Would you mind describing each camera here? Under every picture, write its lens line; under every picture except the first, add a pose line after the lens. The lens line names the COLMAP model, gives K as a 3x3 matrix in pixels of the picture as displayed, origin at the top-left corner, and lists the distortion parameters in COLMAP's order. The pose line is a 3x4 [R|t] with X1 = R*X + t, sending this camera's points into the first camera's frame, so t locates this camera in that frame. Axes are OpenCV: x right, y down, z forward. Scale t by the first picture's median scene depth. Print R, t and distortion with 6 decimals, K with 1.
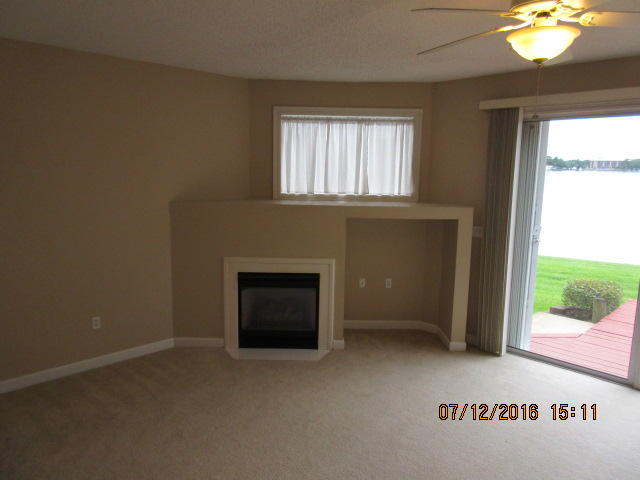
lens RADIAL K [[478.8, 0, 310.0], [0, 478.8, 244.1], [0, 0, 1]] dist [0.002533, -0.001014]
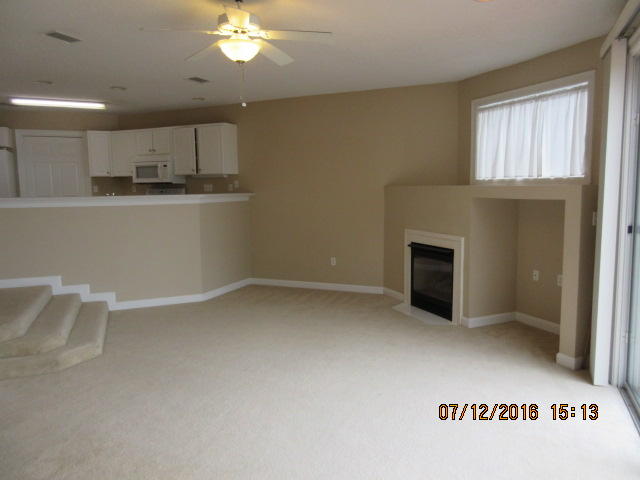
lens RADIAL K [[478.8, 0, 315.0], [0, 478.8, 243.2], [0, 0, 1]] dist [0.002533, -0.001014]
pose [[0.376412, 0.090256, -0.922045, 0.854629], [-0.130123, 0.990528, 0.043839, 0.038345], [0.917269, 0.103478, 0.384592, 0.283967]]
